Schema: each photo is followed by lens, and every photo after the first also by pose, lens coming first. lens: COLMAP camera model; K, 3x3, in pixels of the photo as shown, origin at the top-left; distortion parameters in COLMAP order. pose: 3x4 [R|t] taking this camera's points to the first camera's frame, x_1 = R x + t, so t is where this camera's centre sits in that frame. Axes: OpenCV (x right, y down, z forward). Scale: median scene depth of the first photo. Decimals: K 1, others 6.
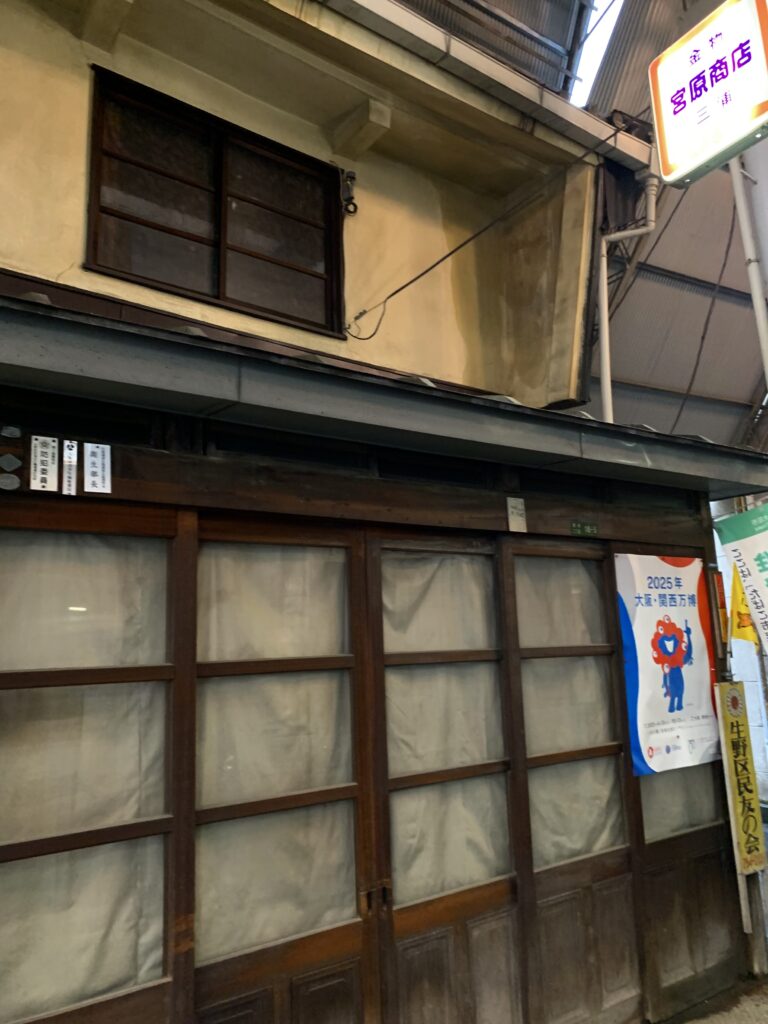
lens RADIAL K [[762.7, 0, 385.1], [0, 762.7, 518.5], [0, 0, 1]] dist [0.032272, -0.031166]
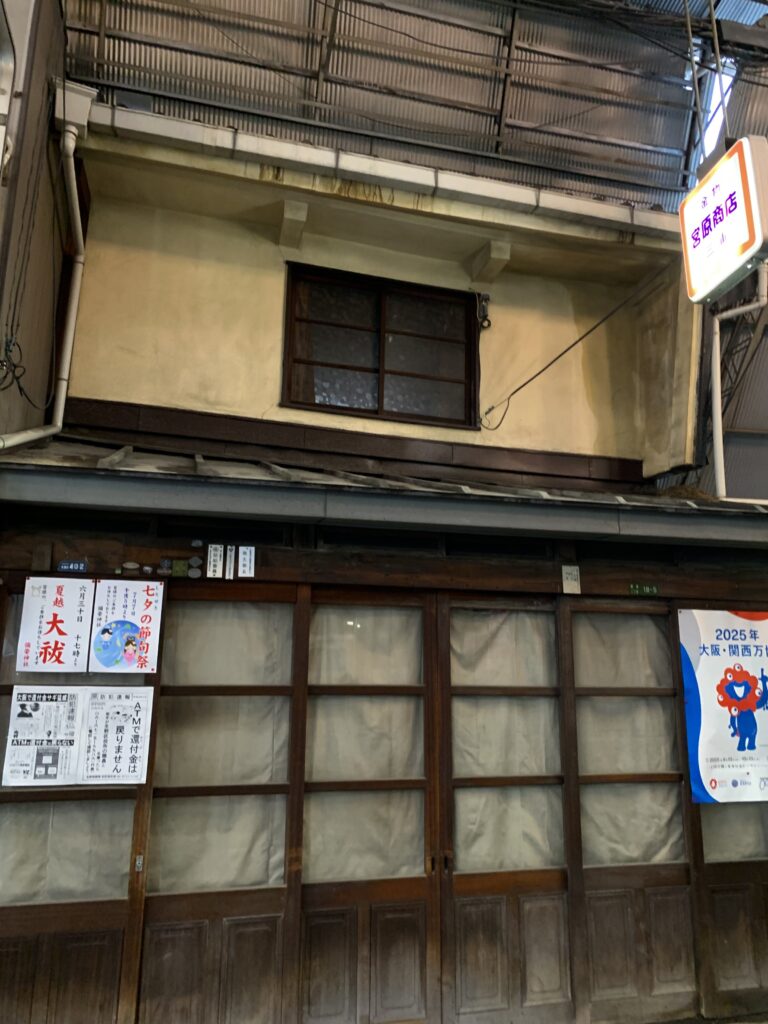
lens RADIAL K [[762.7, 0, 386.9], [0, 762.7, 511.4], [0, 0, 1]] dist [0.032272, -0.031166]
pose [[0.930981, -0.035448, -0.363342, 0.348253], [0.019446, 0.998677, -0.047603, -0.062422], [0.364548, 0.037252, 0.930439, -0.285233]]
